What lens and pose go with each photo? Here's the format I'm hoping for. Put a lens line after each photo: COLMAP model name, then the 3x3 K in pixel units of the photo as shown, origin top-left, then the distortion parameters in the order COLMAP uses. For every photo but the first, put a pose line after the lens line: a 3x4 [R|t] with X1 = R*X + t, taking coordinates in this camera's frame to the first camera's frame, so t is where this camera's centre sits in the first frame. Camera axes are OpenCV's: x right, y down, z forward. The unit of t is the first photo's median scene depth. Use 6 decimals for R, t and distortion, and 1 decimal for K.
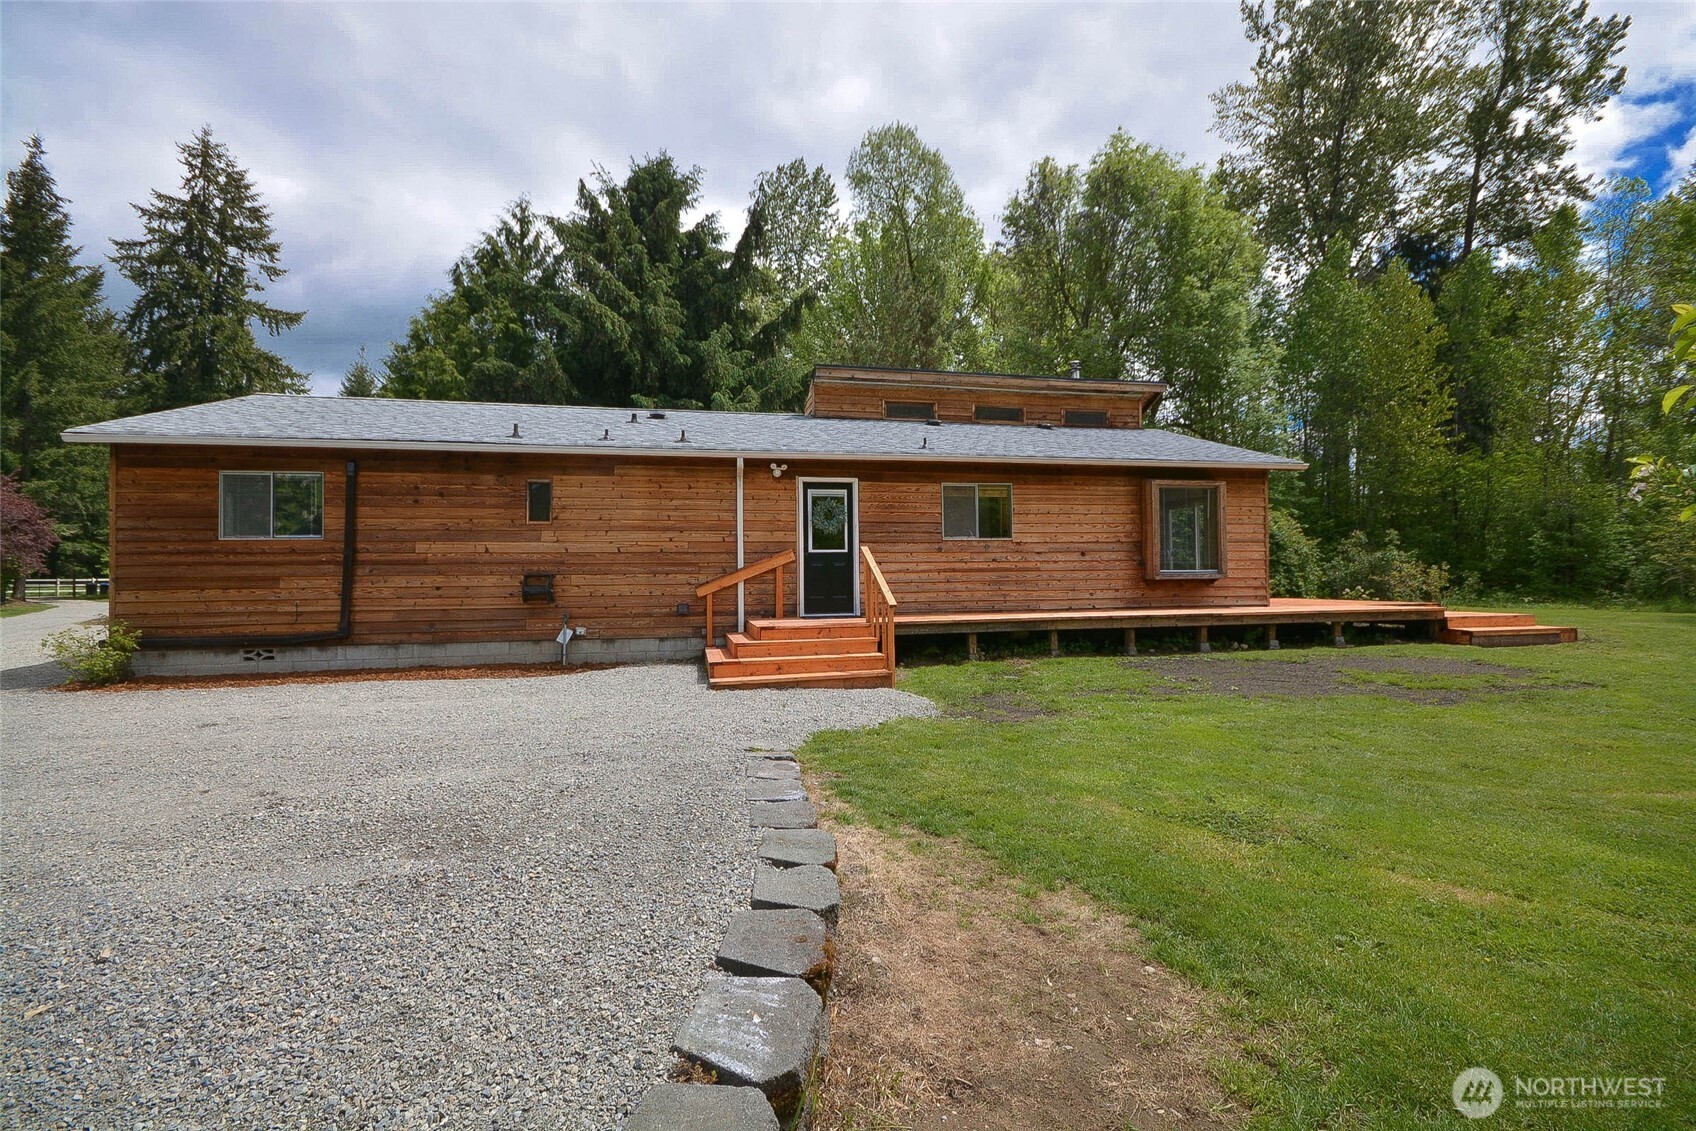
lens RADIAL K [[753.7, 0, 850.0], [0, 753.7, 564.0], [0, 0, 1]] dist [0.005859, -0.003964]
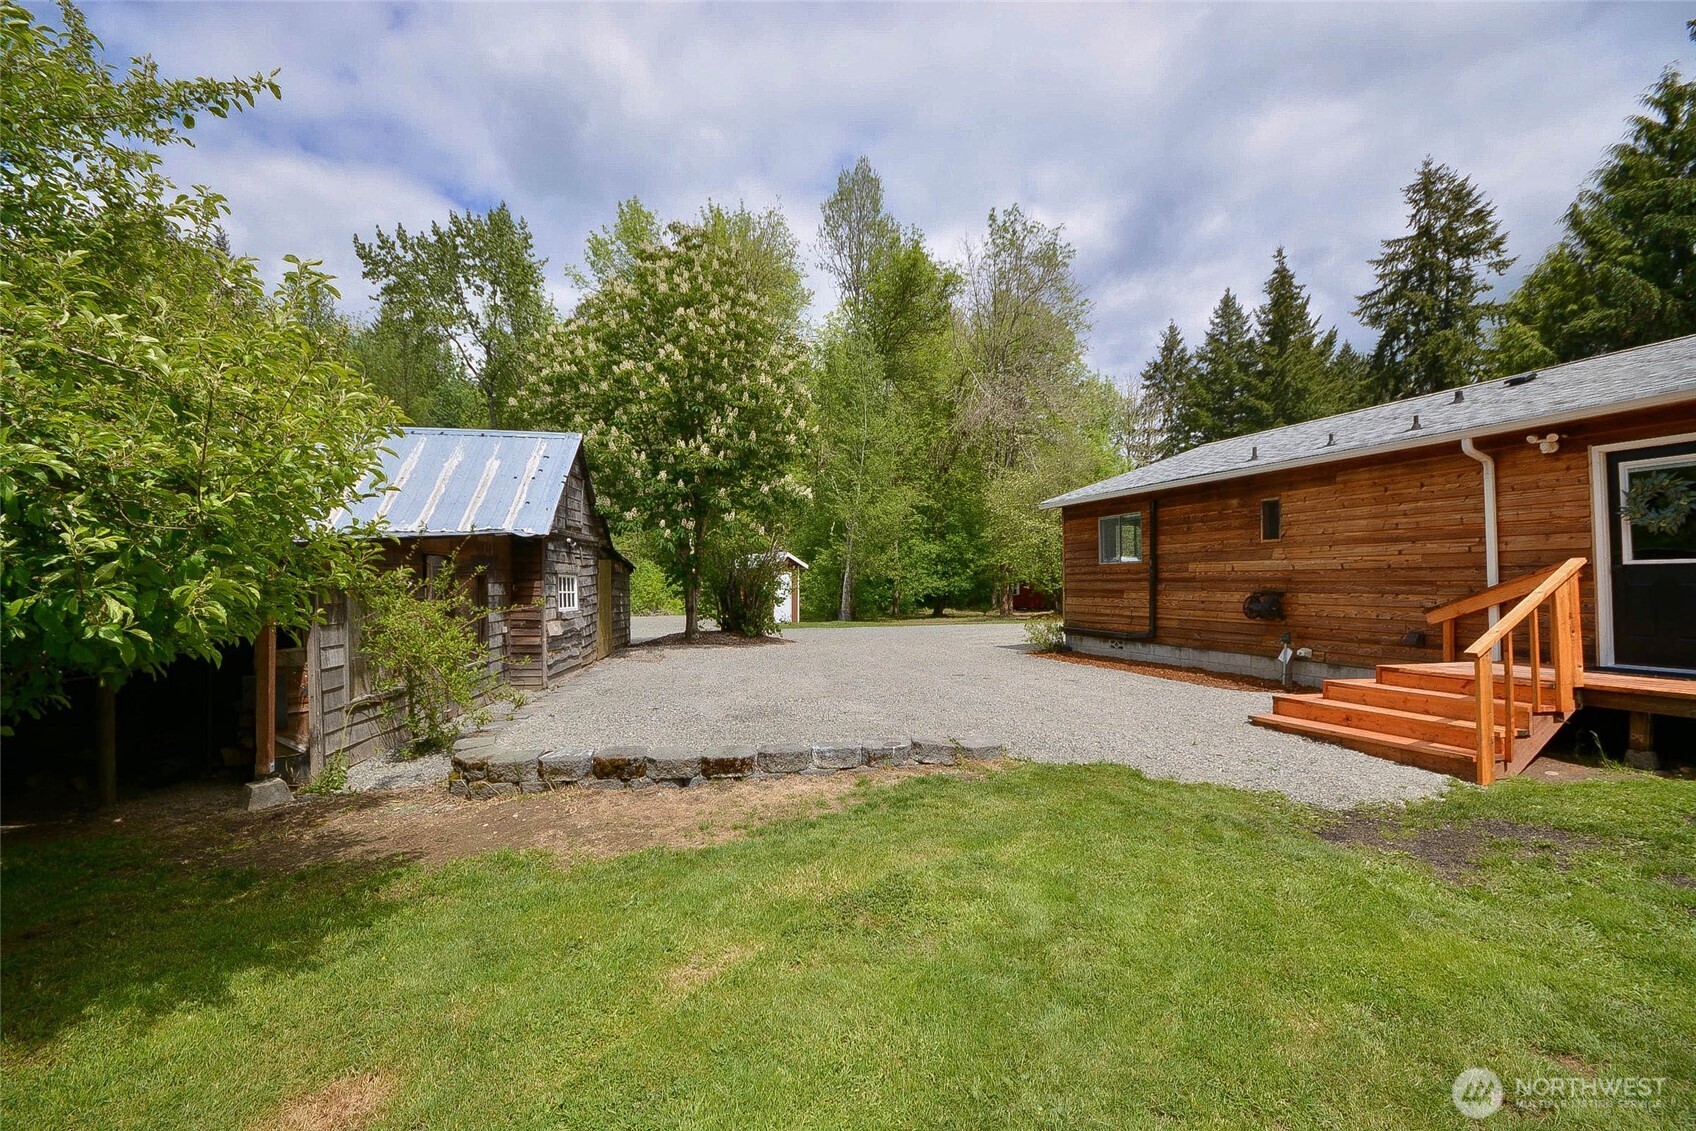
lens RADIAL K [[753.7, 0, 844.5], [0, 753.7, 551.7], [0, 0, 1]] dist [0.005859, -0.003964]
pose [[0.109326, -0.031994, -0.993491, 0.487659], [0.014120, 0.999431, -0.030632, -0.015511], [0.993906, -0.010679, 0.109715, 0.292802]]
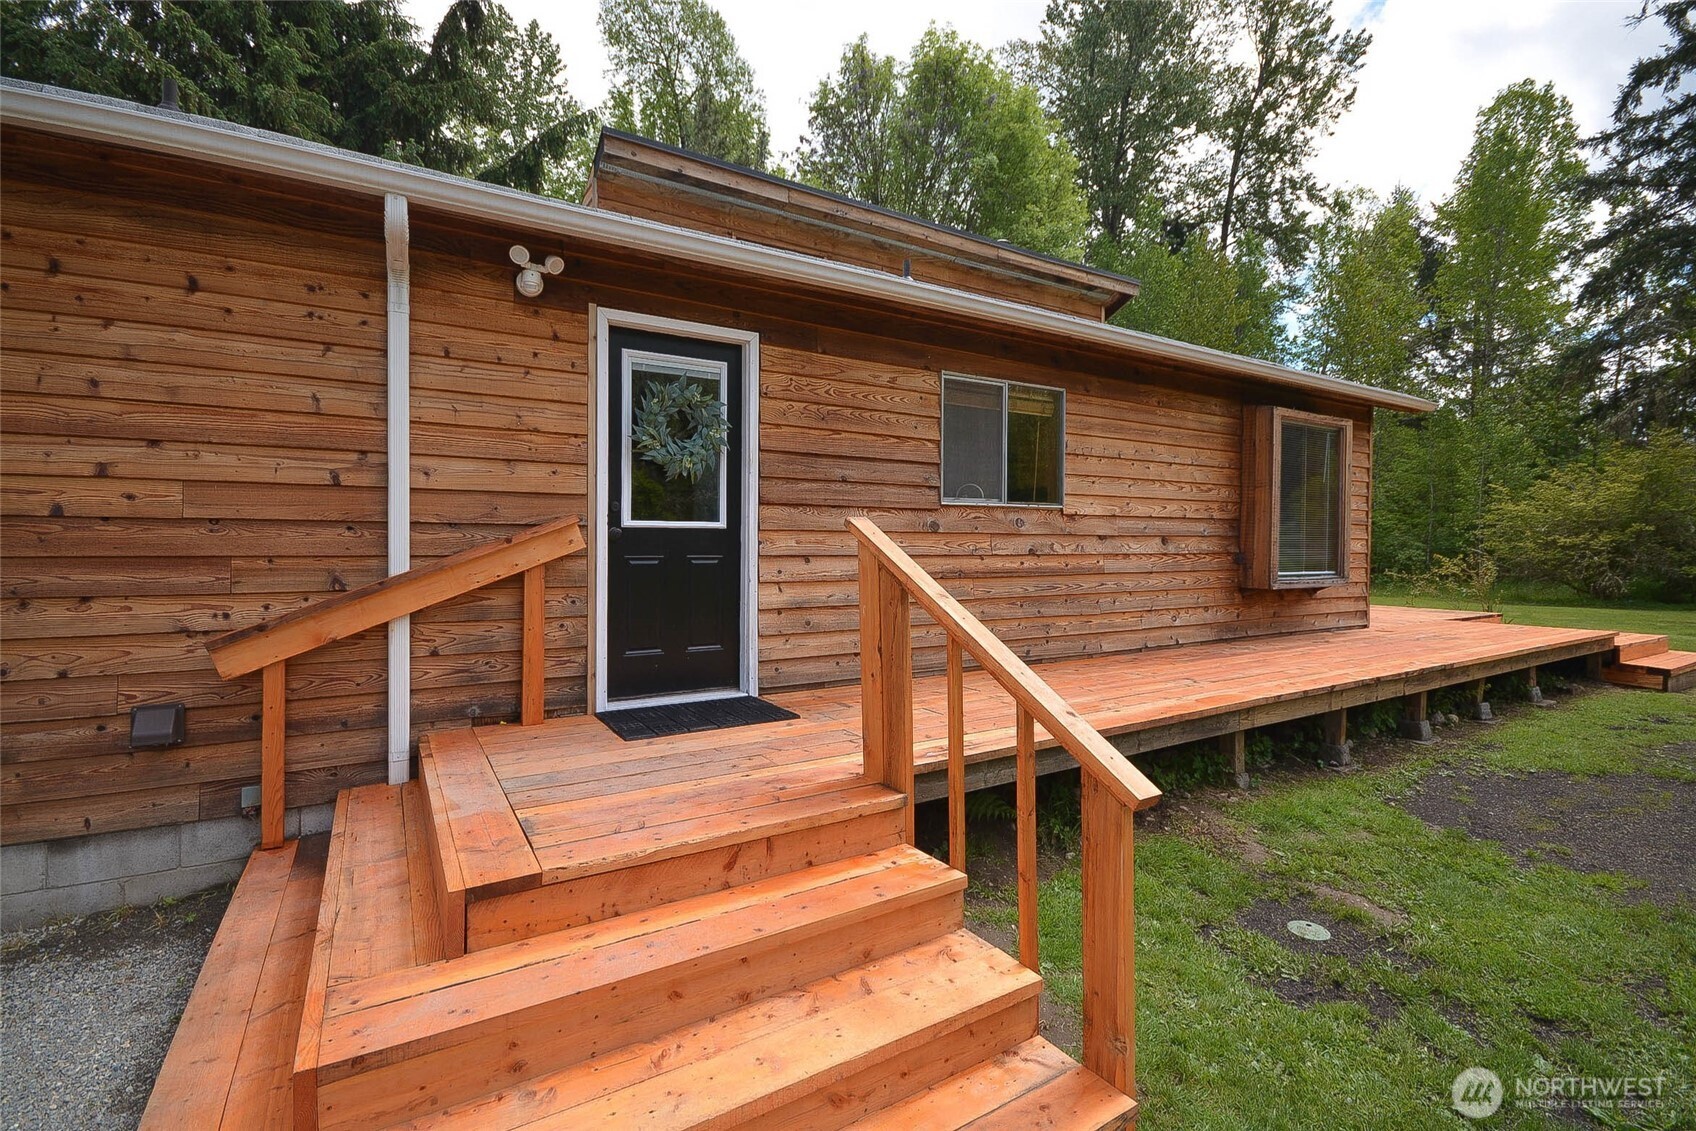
lens RADIAL K [[753.7, 0, 836.7], [0, 753.7, 551.2], [0, 0, 1]] dist [0.005859, -0.003964]
pose [[0.945323, 0.012462, 0.325898, -0.074068], [-0.021708, 0.999458, 0.024748, -0.015036], [-0.325412, -0.030470, 0.945081, 0.626435]]
